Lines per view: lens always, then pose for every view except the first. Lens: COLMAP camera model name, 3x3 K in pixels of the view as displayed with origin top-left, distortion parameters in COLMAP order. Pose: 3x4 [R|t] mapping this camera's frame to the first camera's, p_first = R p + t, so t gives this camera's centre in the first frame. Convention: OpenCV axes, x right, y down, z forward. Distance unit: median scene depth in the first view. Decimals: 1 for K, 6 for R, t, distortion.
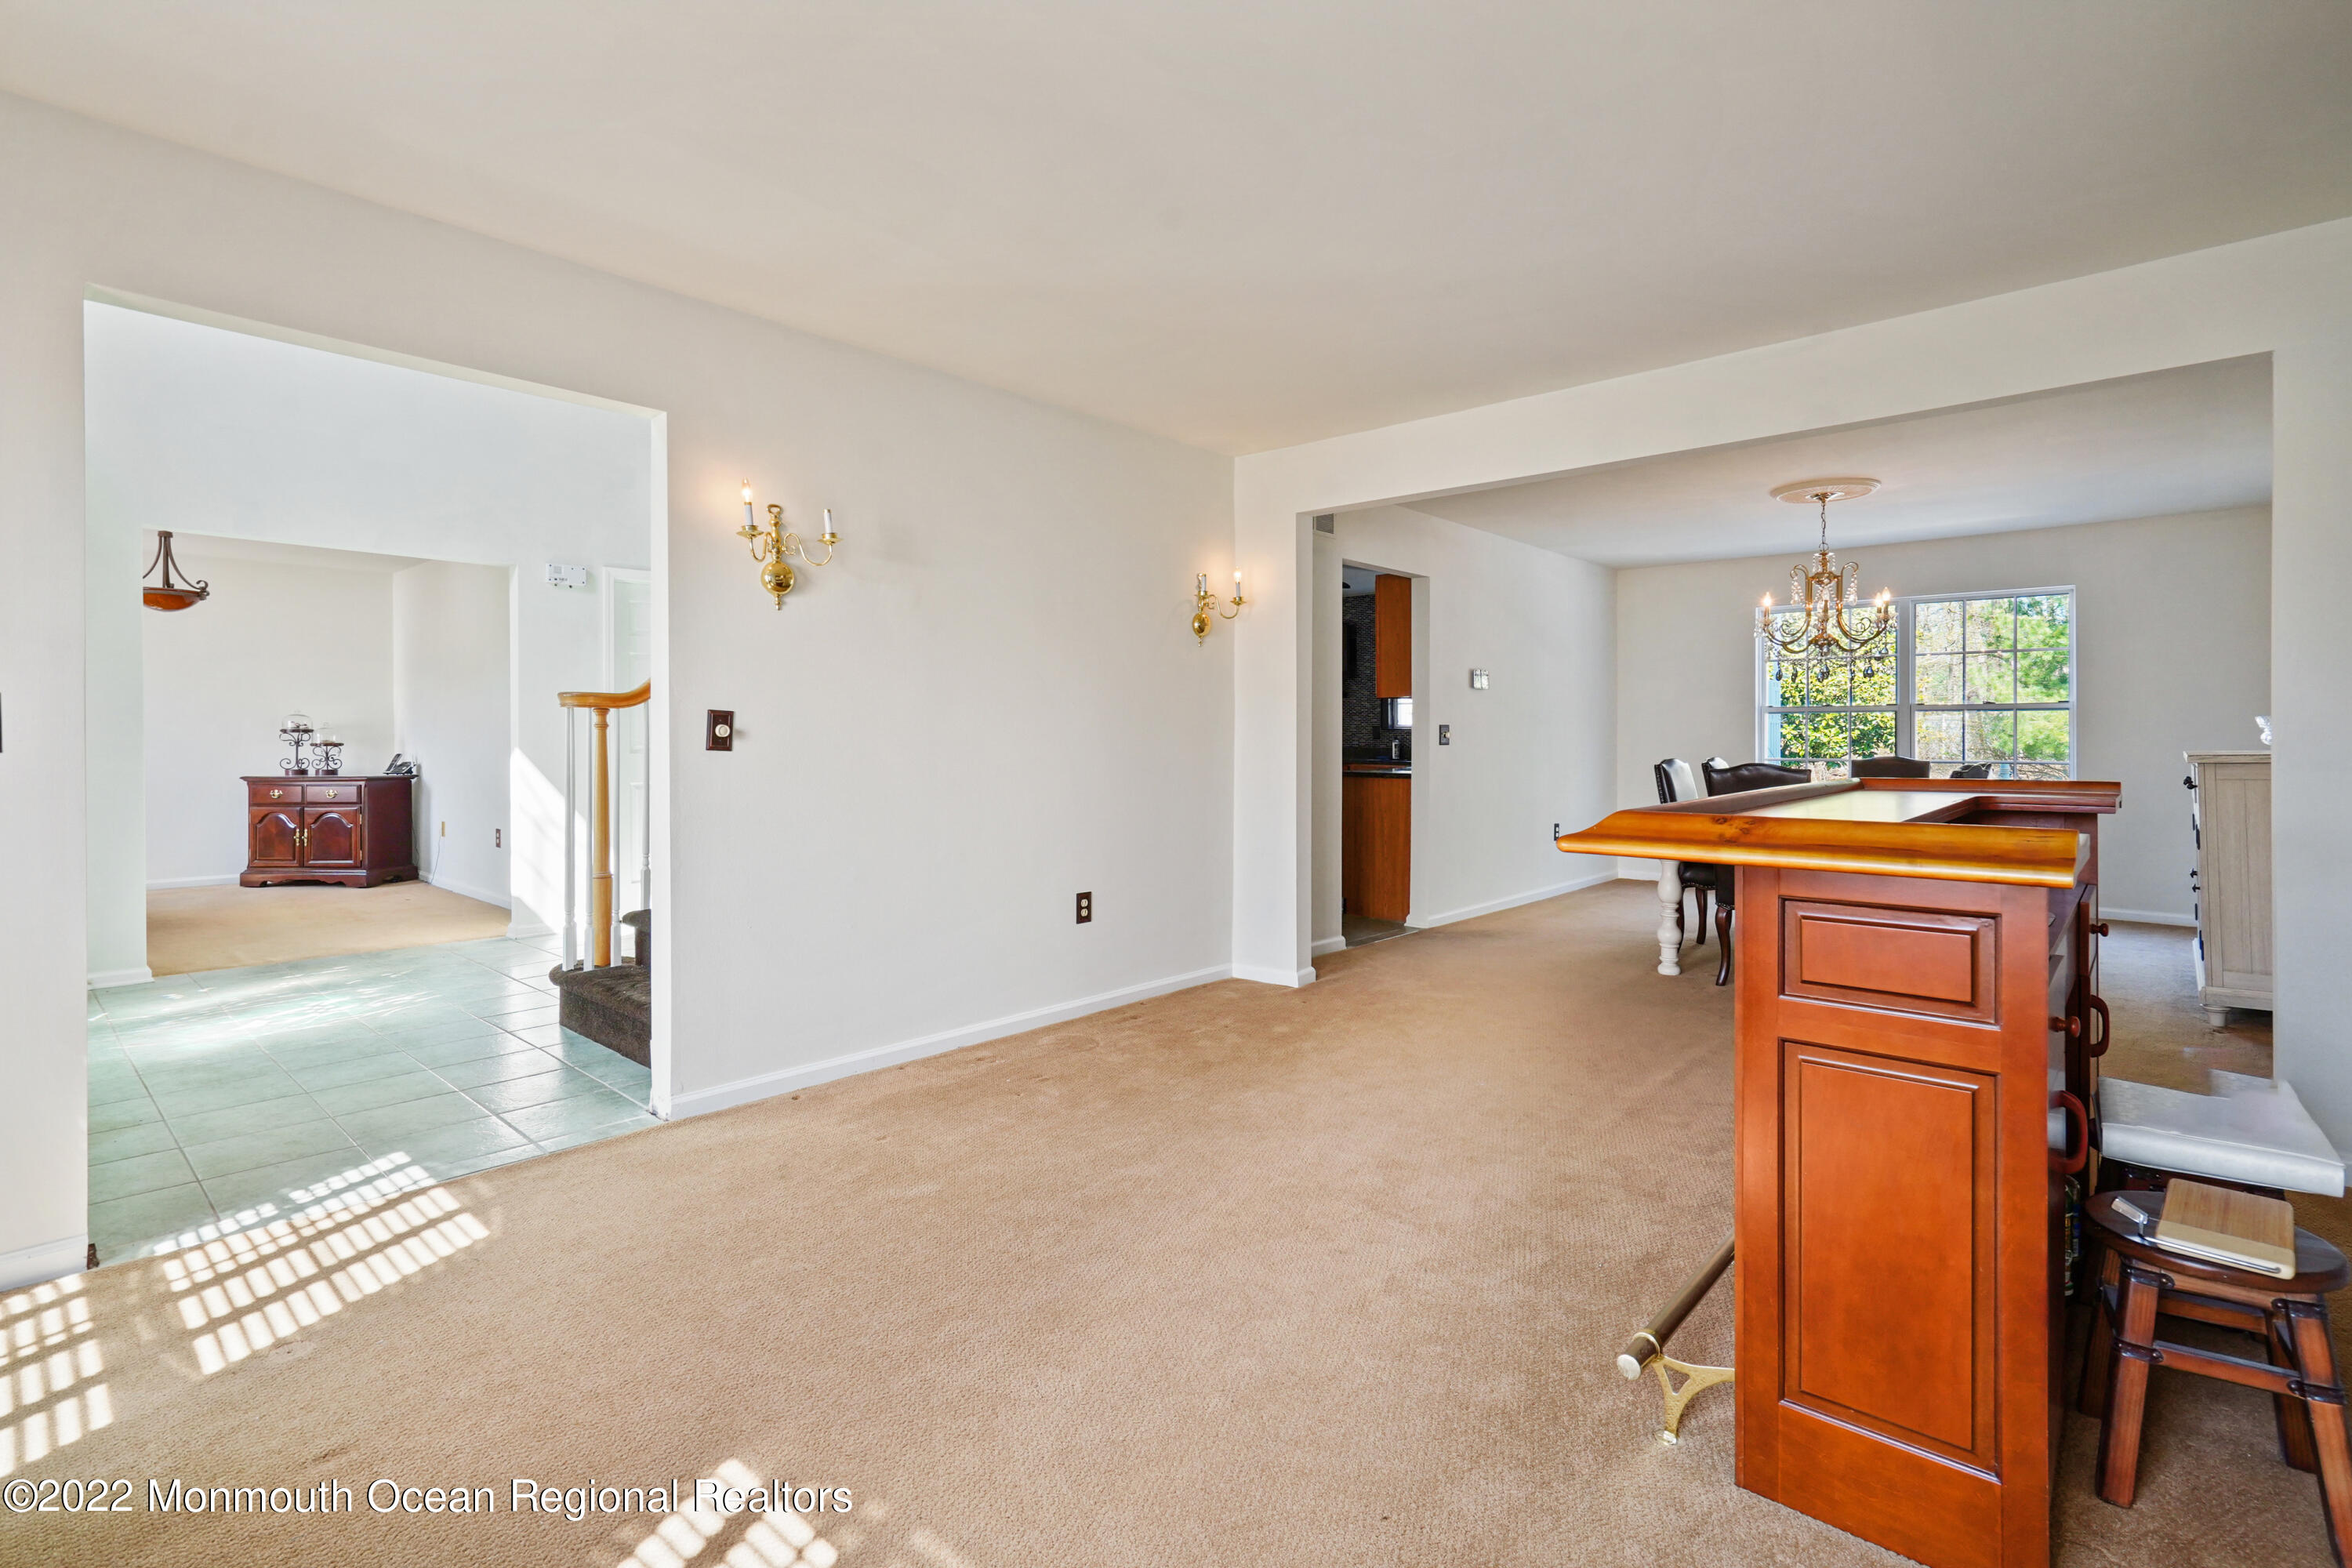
lens RADIAL K [[1106.6, 0, 1177.5], [0, 1106.6, 746.4], [0, 0, 1]] dist [-0.004237, 0.004077]
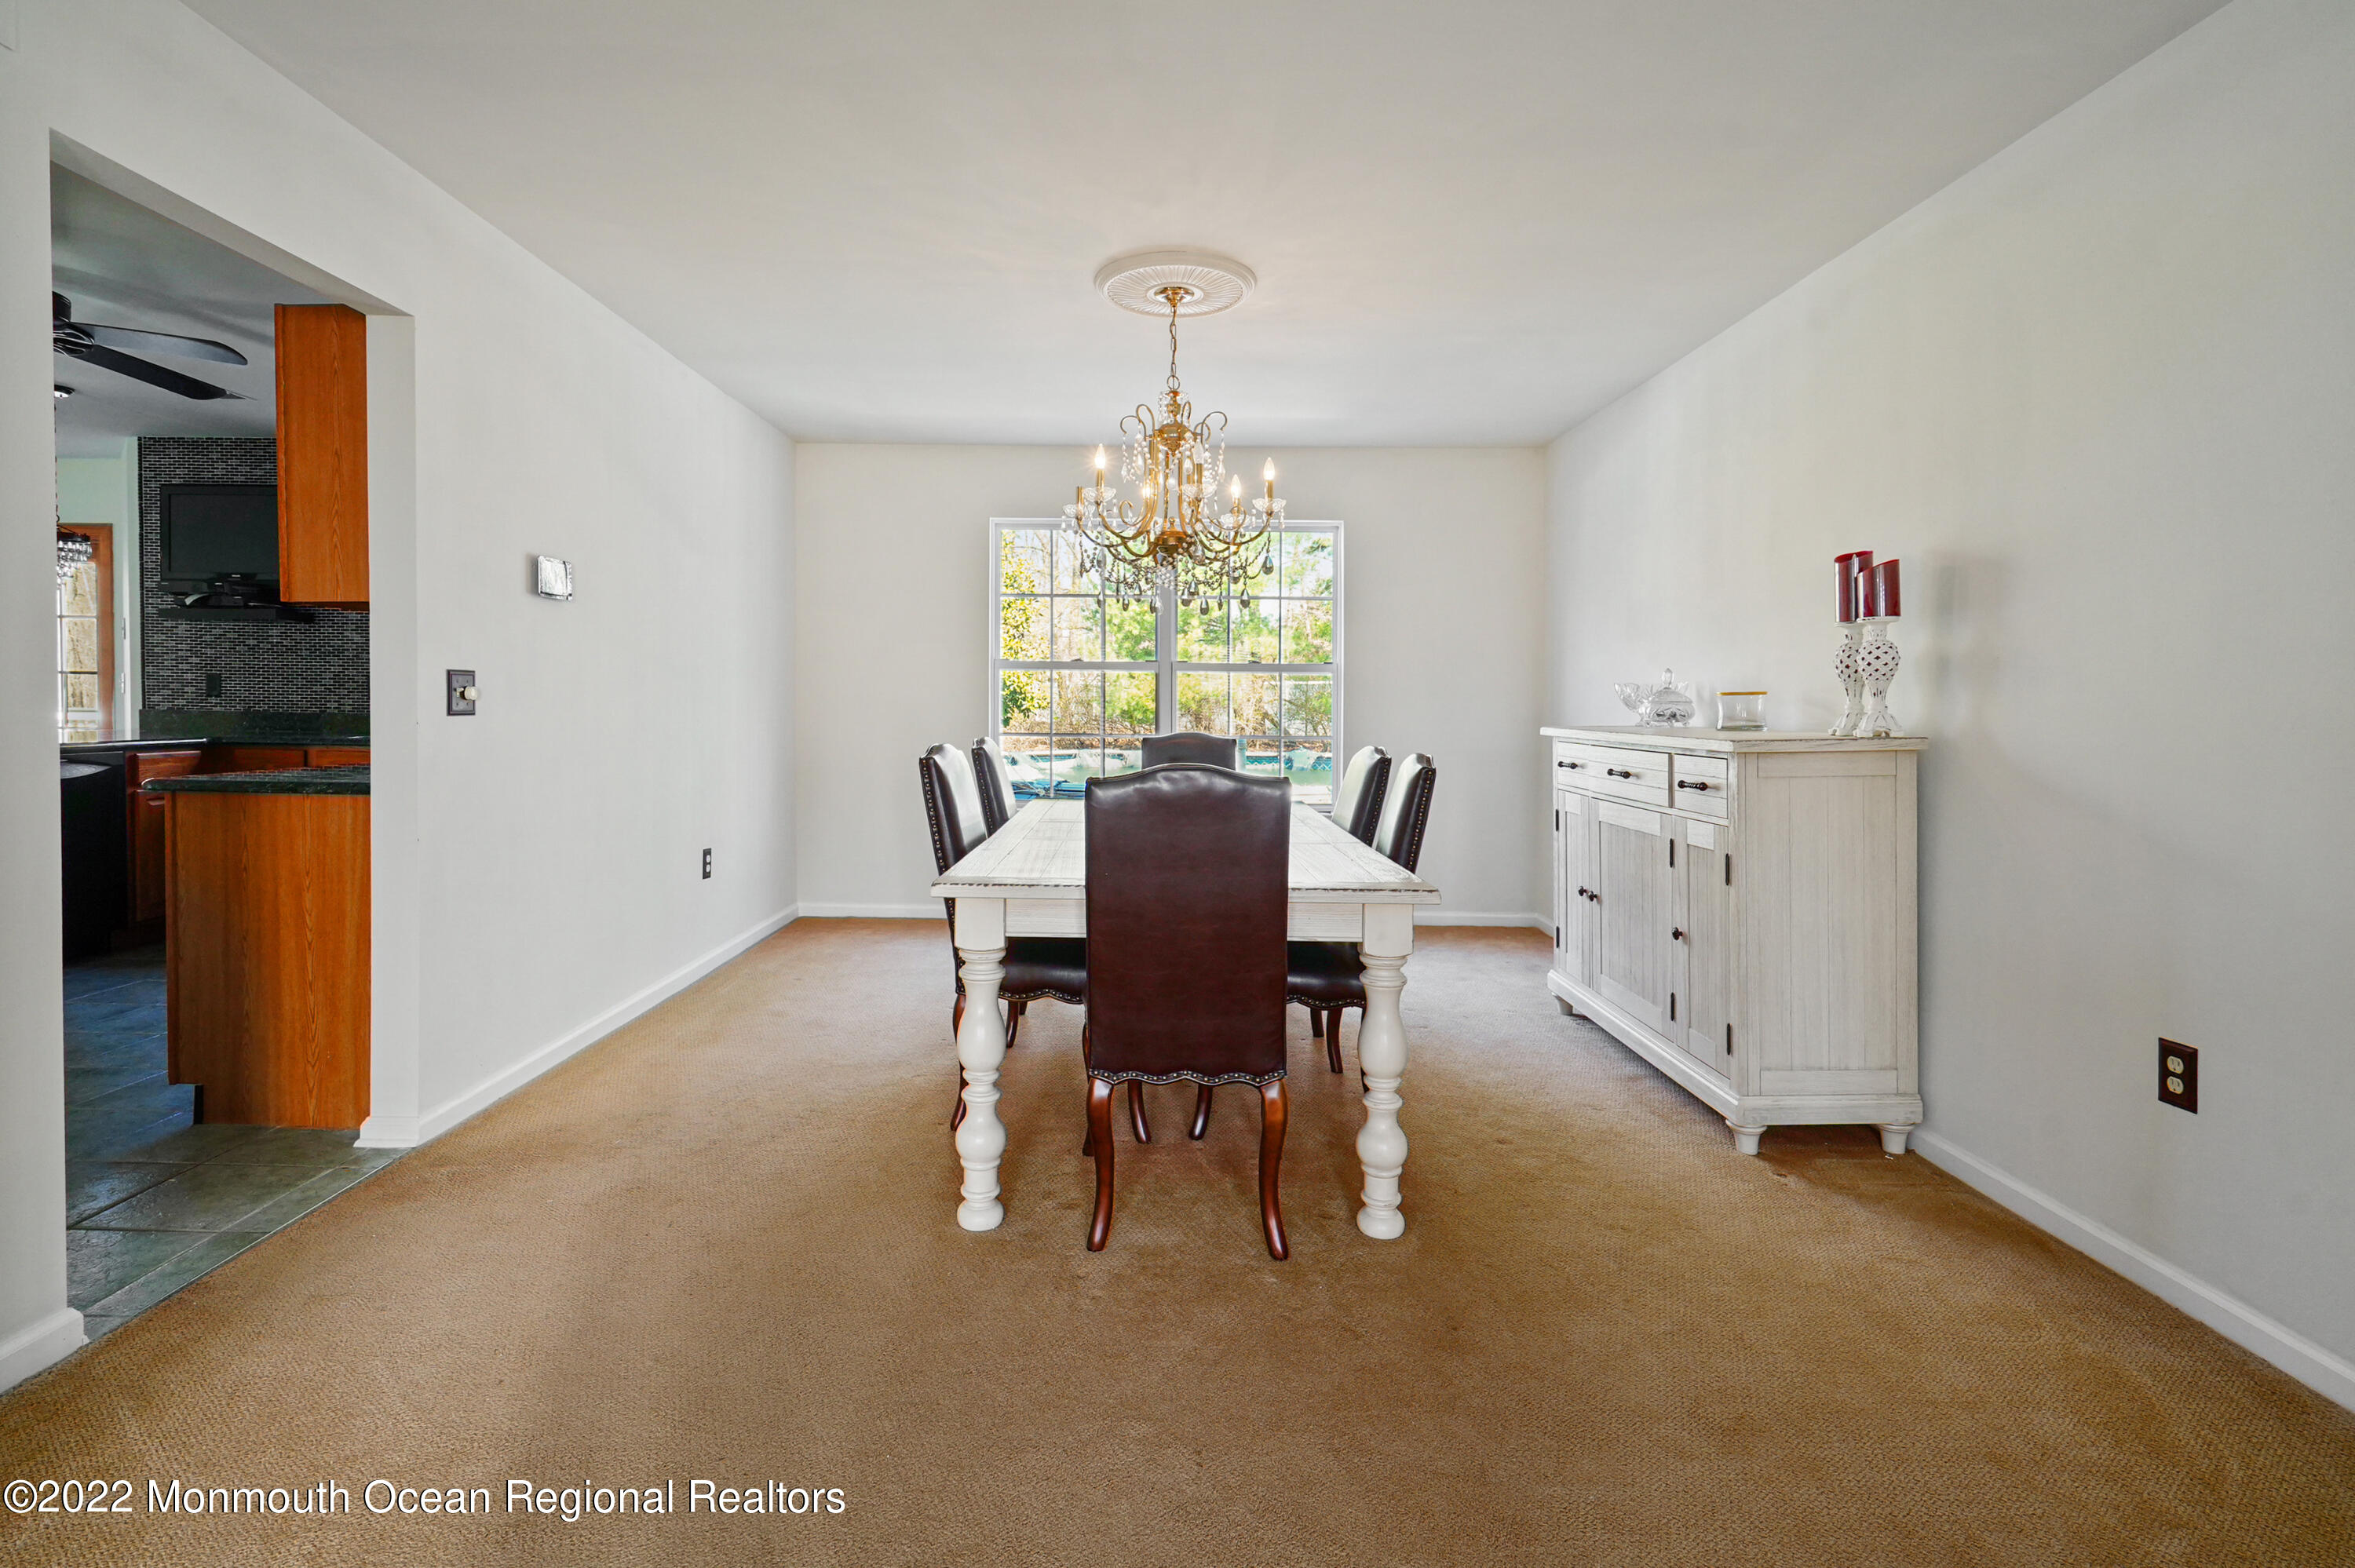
lens RADIAL K [[1136.9, 0, 1121.4], [0, 1136.9, 737.0], [0, 0, 1]] dist [0.001872, 0.000694]
pose [[0.766923, -0.010764, 0.641649, 0.151903], [-0.005583, 0.999710, 0.023444, -0.004462], [-0.641715, -0.021562, 0.766640, 0.484647]]
